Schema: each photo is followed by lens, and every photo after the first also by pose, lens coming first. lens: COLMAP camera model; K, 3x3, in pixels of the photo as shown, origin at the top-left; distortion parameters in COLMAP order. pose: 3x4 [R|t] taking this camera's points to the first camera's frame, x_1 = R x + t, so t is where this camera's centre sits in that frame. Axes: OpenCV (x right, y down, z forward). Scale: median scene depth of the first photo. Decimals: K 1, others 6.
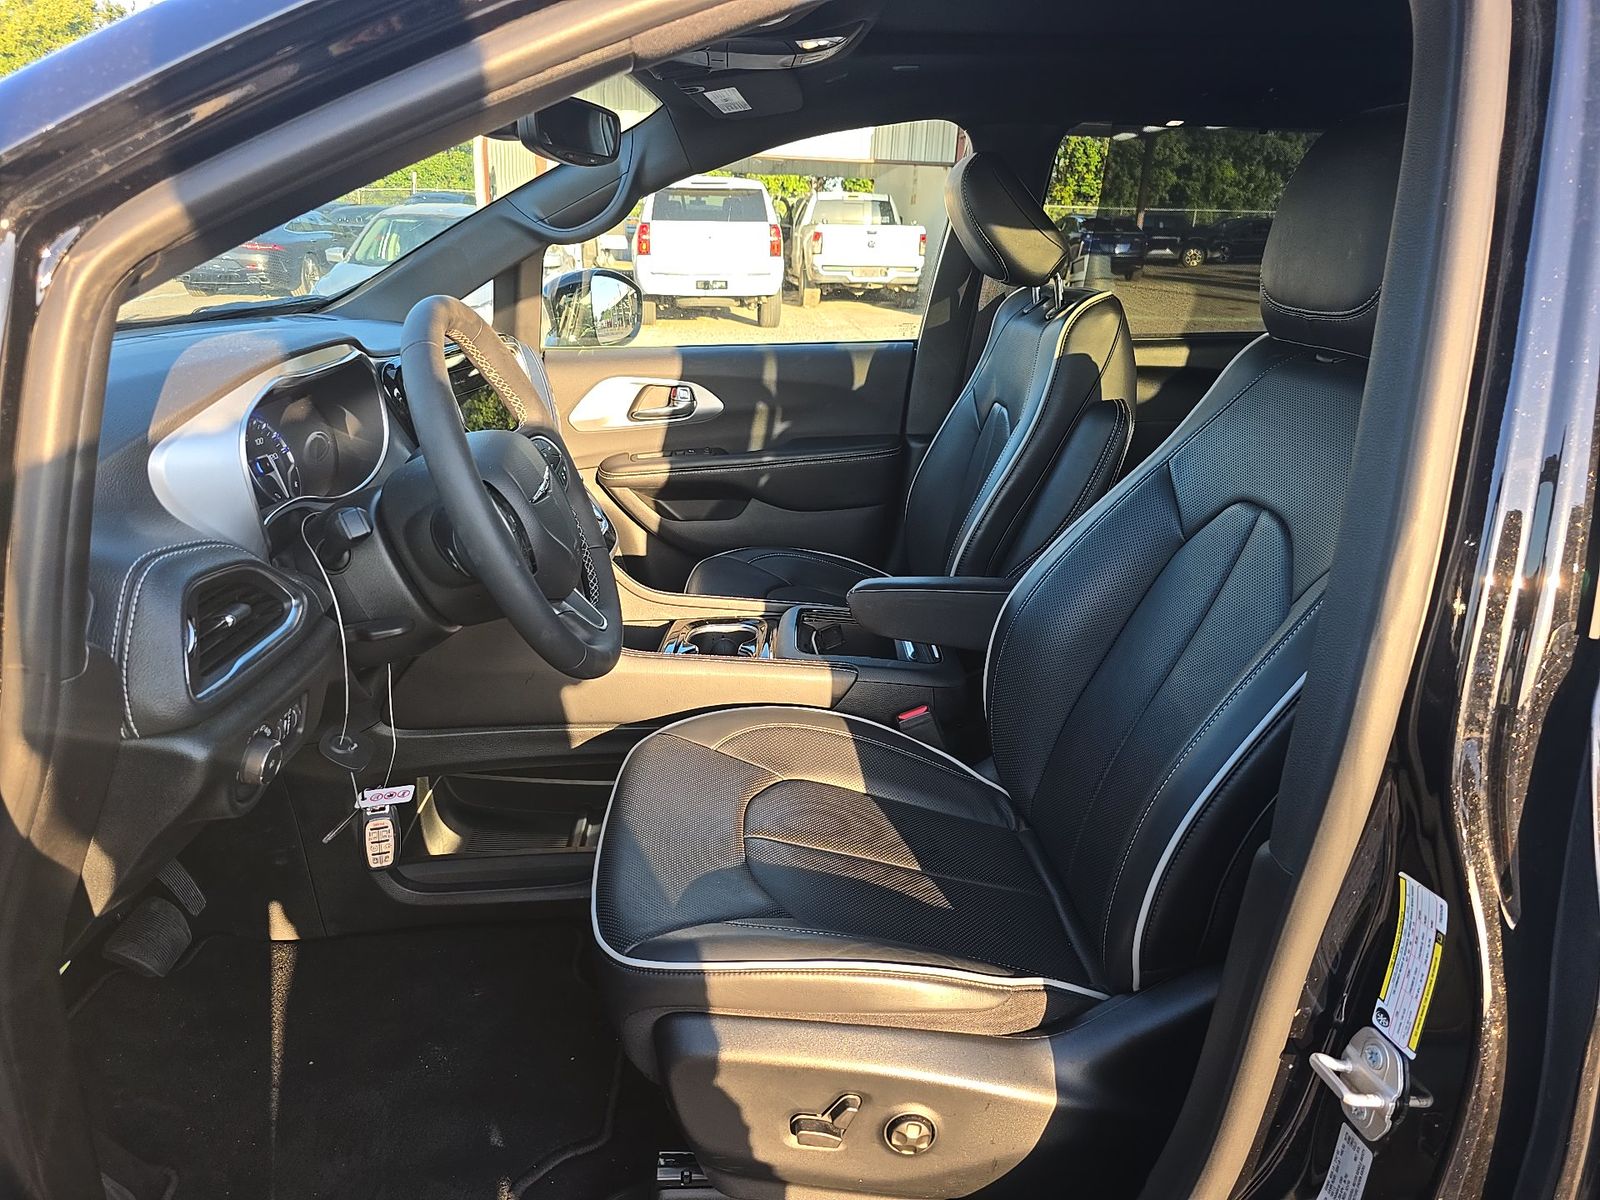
lens RADIAL K [[1086.6, 0, 790.6], [0, 1086.6, 600.8], [0, 0, 1]] dist [0.041260, -0.028651]
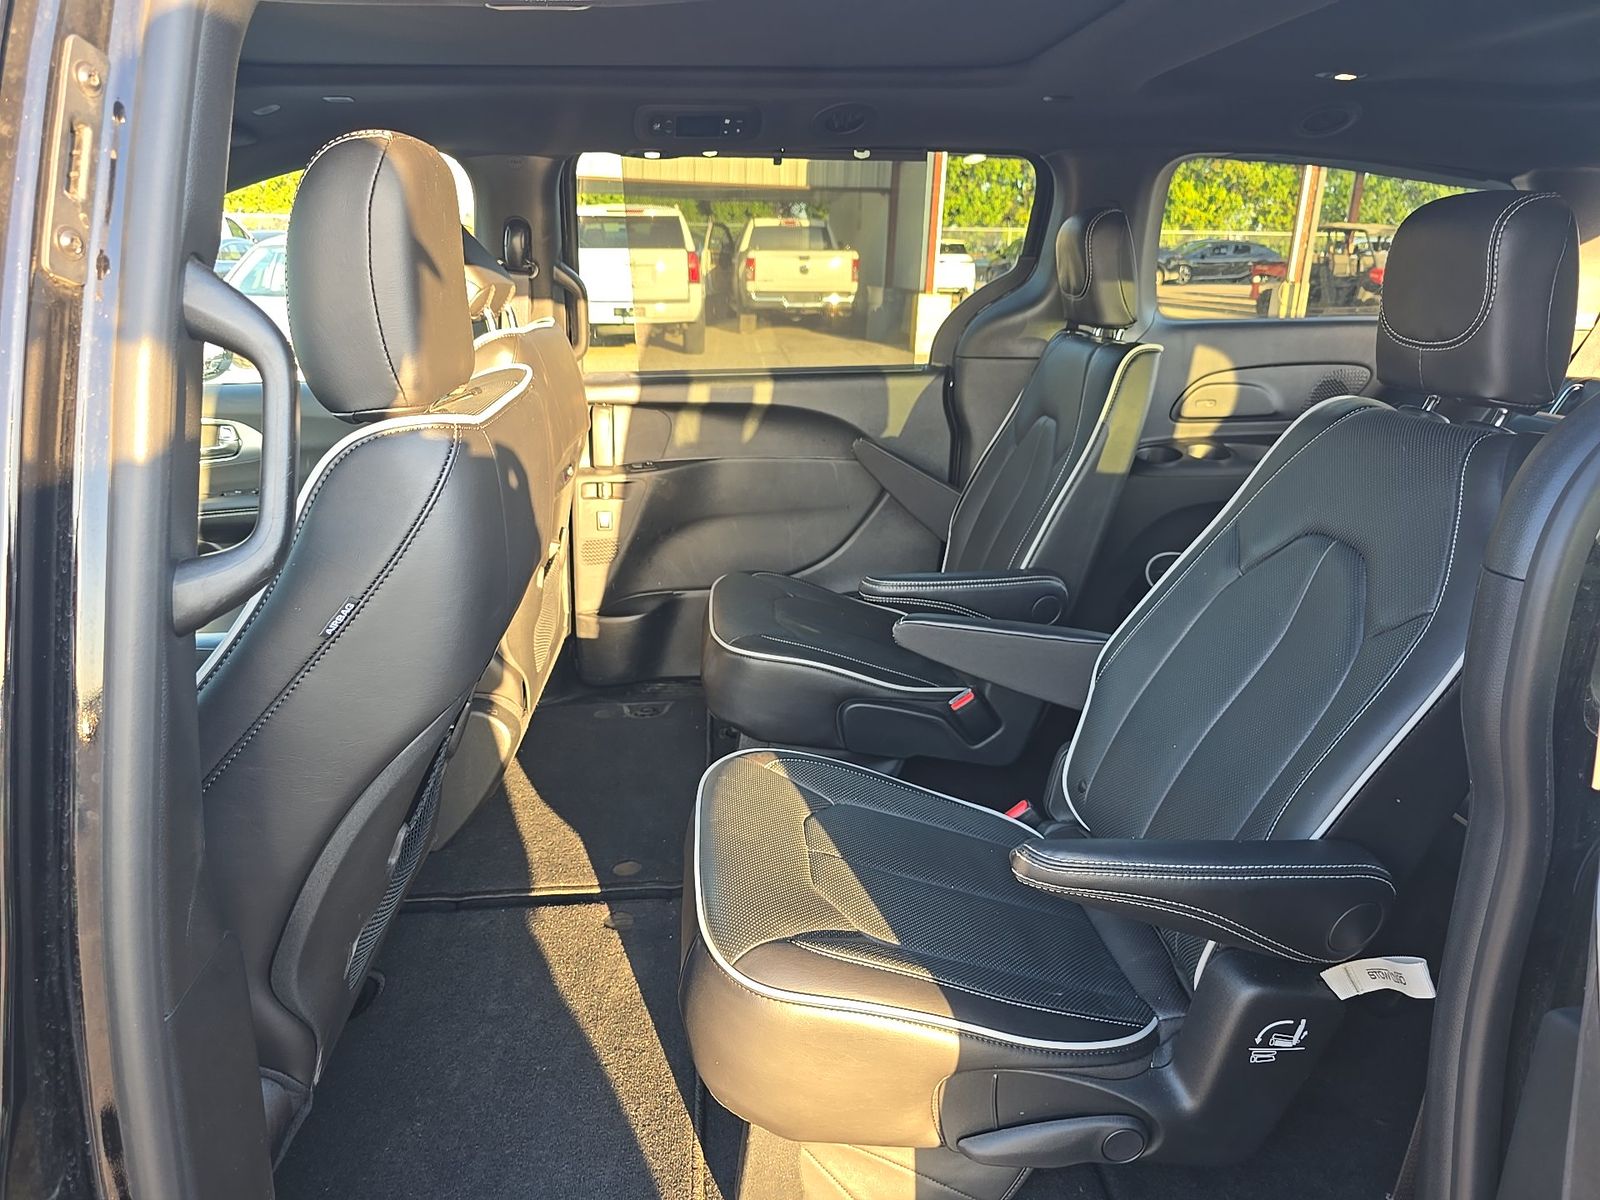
lens RADIAL K [[1086.6, 0, 797.5], [0, 1086.6, 601.6], [0, 0, 1]] dist [0.041260, -0.028651]
pose [[0.999868, -0.013836, 0.008505, 0.384884], [0.014002, 0.999706, -0.019810, -0.013424], [-0.008229, 0.019926, 0.999768, 0.023431]]
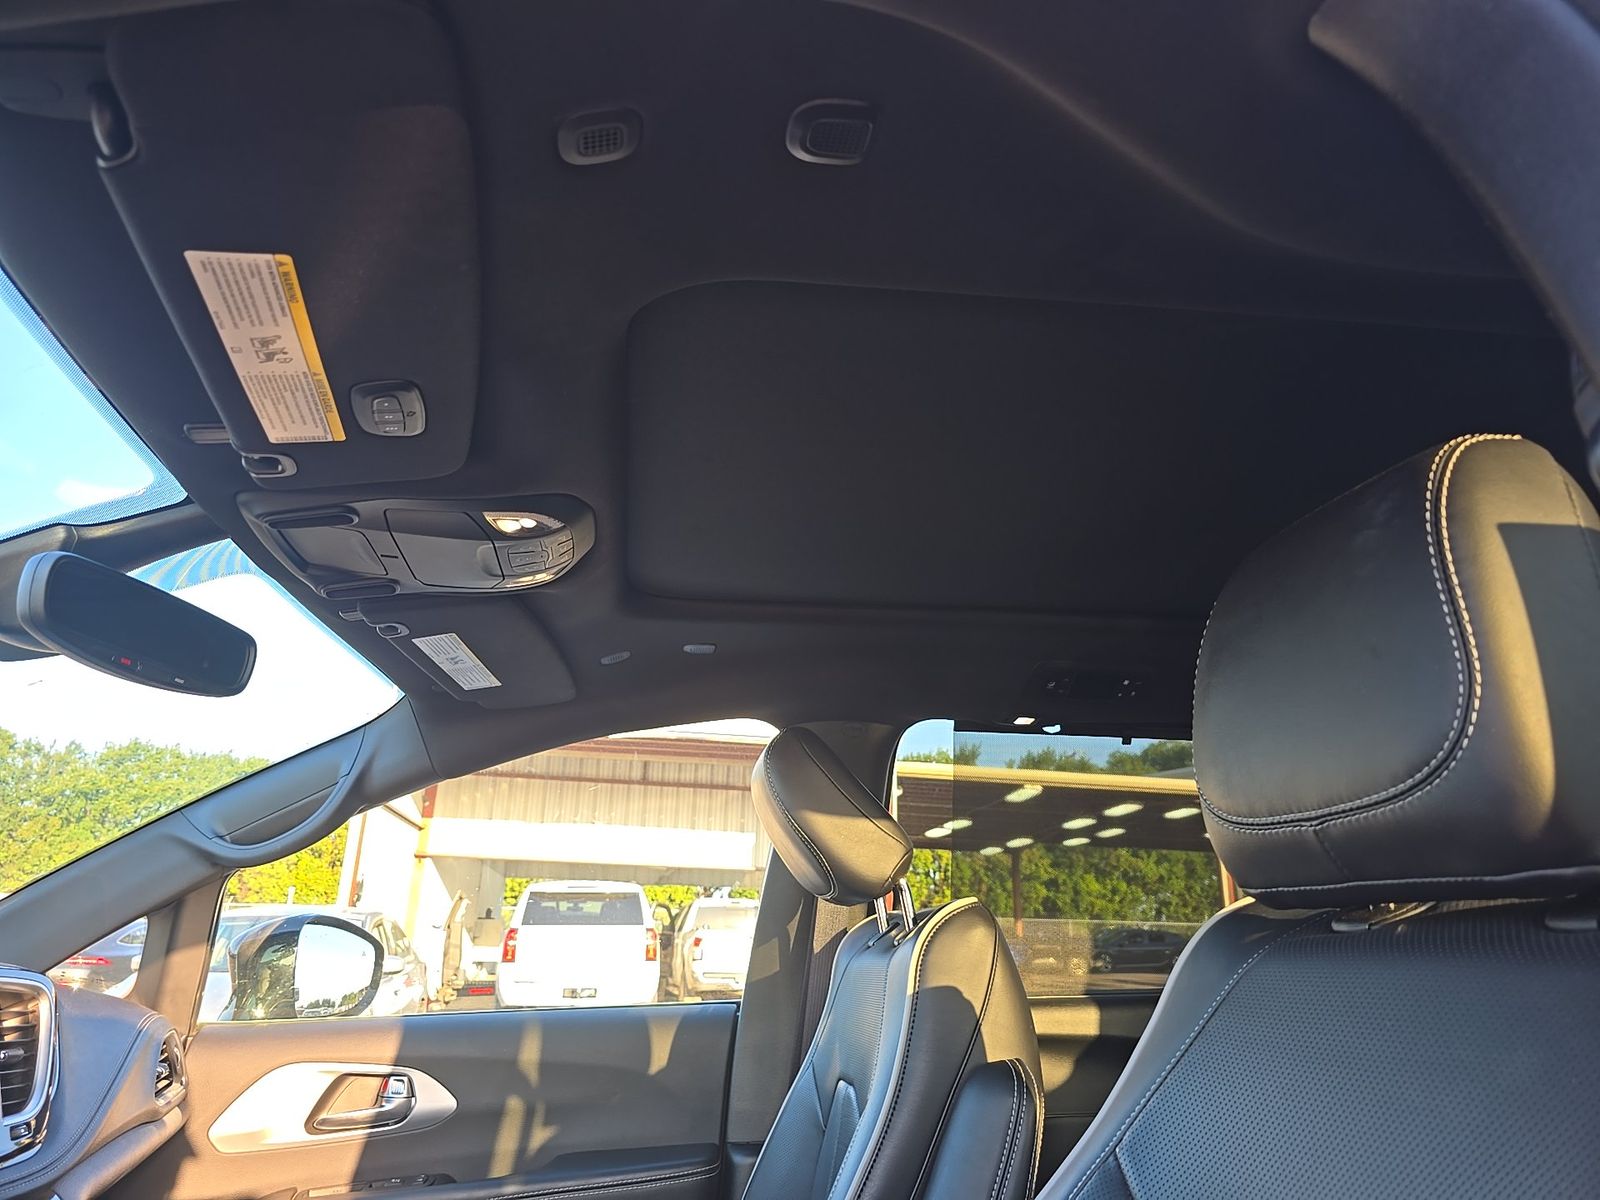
lens RADIAL K [[1086.6, 0, 790.9], [0, 1086.6, 598.8], [0, 0, 1]] dist [0.041260, -0.028651]
pose [[0.995458, 0.019443, 0.093198, 0.074220], [0.039628, 0.805469, -0.591311, -0.018613], [-0.086565, 0.592318, 0.801040, 0.235773]]
